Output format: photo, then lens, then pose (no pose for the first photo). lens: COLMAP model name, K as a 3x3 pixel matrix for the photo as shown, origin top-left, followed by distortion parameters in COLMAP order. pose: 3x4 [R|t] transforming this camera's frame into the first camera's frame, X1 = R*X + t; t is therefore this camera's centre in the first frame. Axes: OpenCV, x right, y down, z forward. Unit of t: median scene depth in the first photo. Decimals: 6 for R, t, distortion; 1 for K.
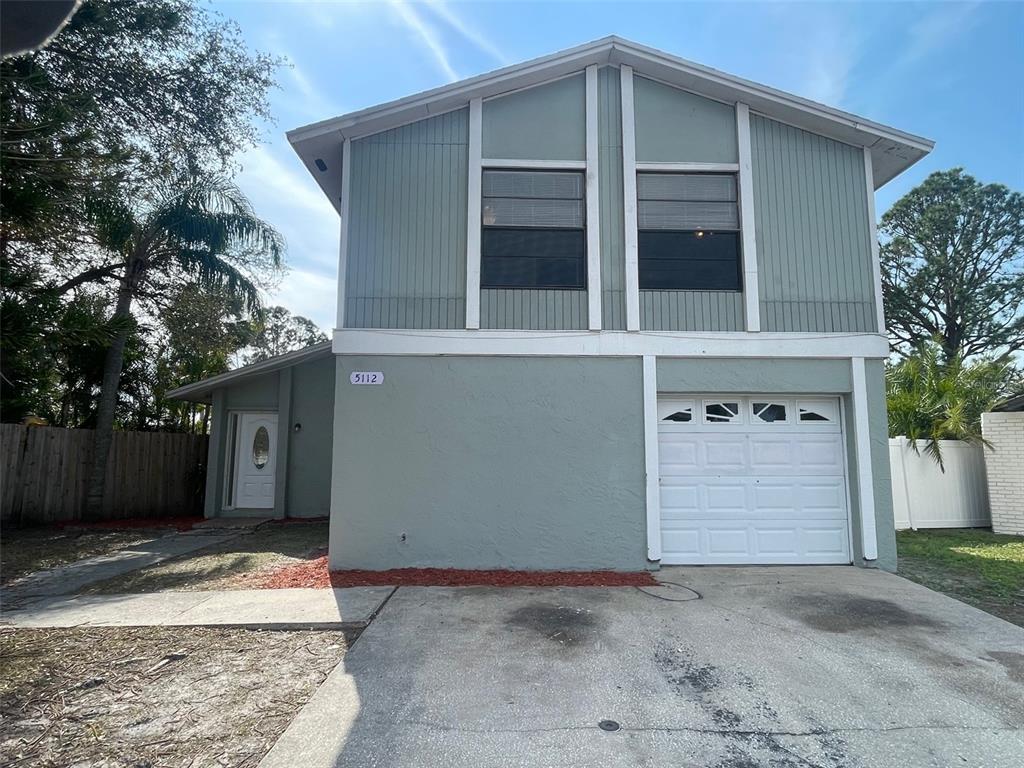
lens RADIAL K [[566.8, 0, 512.0], [0, 566.8, 384.0], [0, 0, 1]] dist [-0.001241, -0.000312]
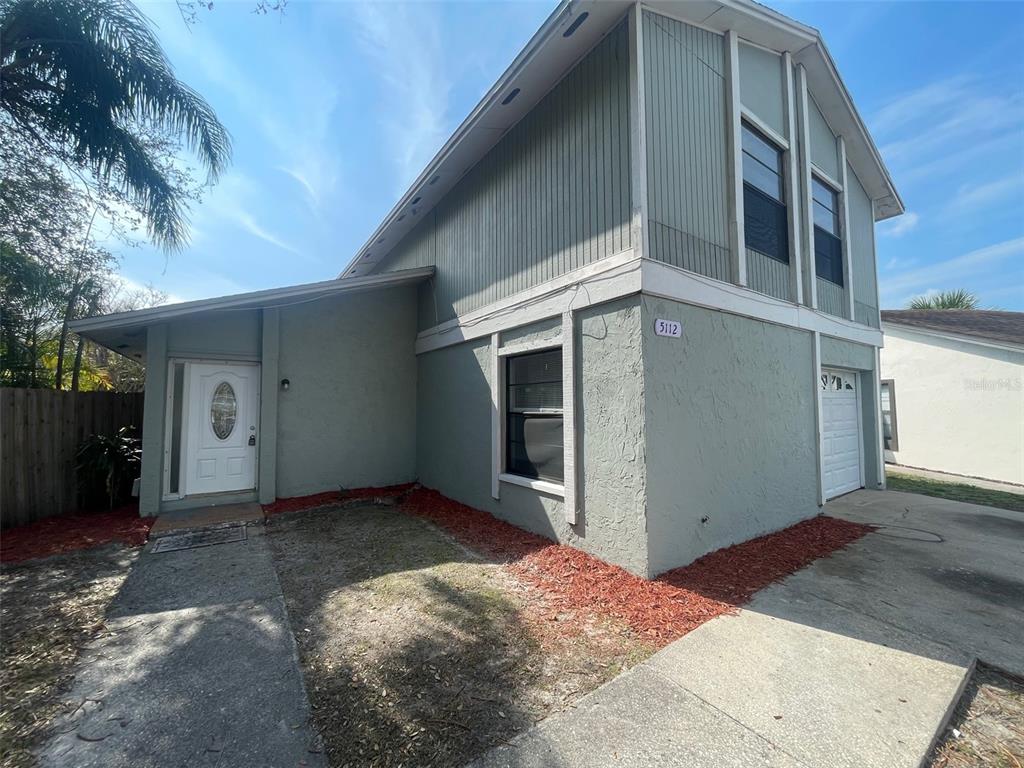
lens RADIAL K [[412.6, 0, 512.0], [0, 412.6, 384.0], [0, 0, 1]] dist [-0.001874, -0.000765]
pose [[0.839316, 0.020739, 0.543248, -0.427509], [-0.058981, 0.996847, 0.053070, 0.028050], [-0.540435, -0.076584, 0.837893, 0.360052]]
